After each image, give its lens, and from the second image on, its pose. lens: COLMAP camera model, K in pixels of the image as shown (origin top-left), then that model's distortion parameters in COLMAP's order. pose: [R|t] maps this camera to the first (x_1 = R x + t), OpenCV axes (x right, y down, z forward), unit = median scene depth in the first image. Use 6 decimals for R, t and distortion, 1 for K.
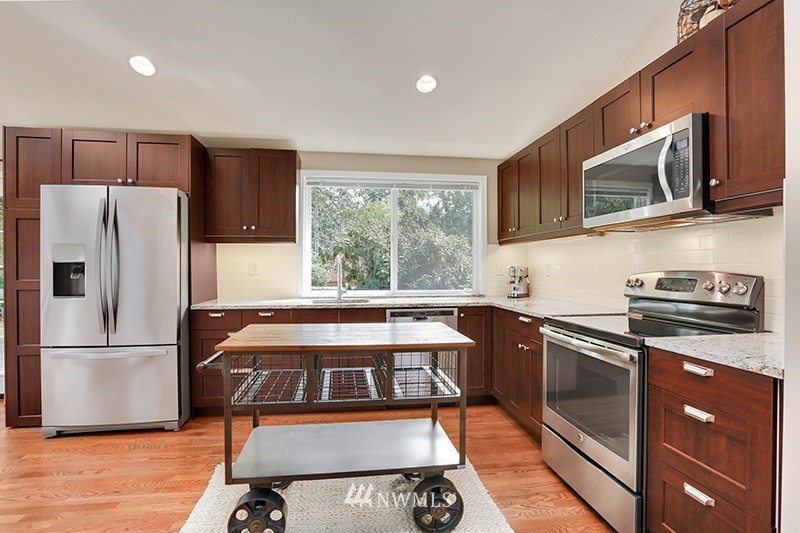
lens RADIAL K [[368.5, 0, 393.1], [0, 368.5, 269.5], [0, 0, 1]] dist [-0.007032, -0.000415]
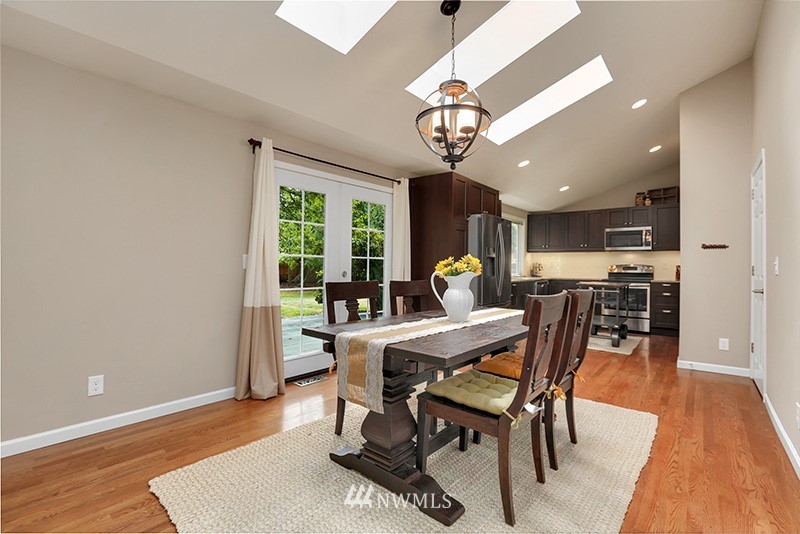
lens RADIAL K [[368.5, 0, 398.7], [0, 368.5, 265.0], [0, 0, 1]] dist [-0.007032, -0.000415]
pose [[0.722292, 0.021421, 0.691257, -2.354524], [-0.014974, 0.999770, -0.015335, 0.067797], [-0.691426, 0.000726, 0.722447, -0.013340]]
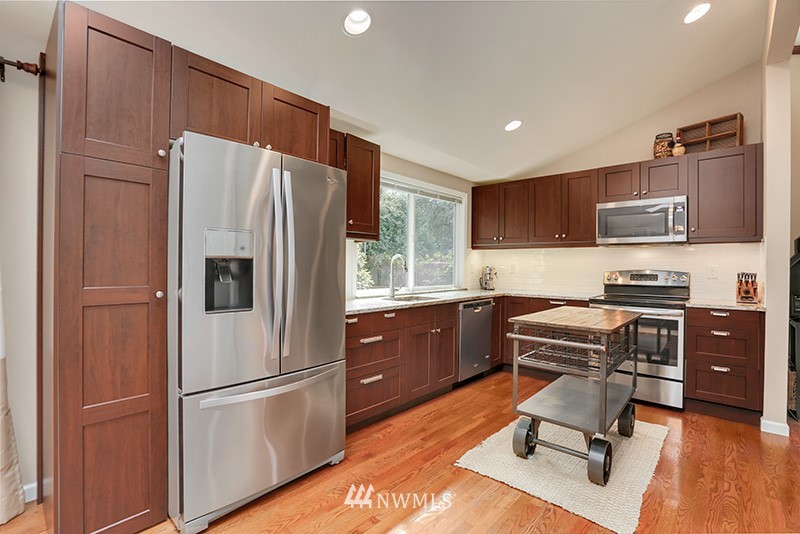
lens RADIAL K [[368.5, 0, 398.7], [0, 368.5, 265.8], [0, 0, 1]] dist [-0.007032, -0.000415]
pose [[0.756315, 0.005227, 0.654186, -1.031197], [-0.003938, 0.999986, -0.003438, -0.004552], [-0.654195, 0.000024, 0.756326, 0.279219]]
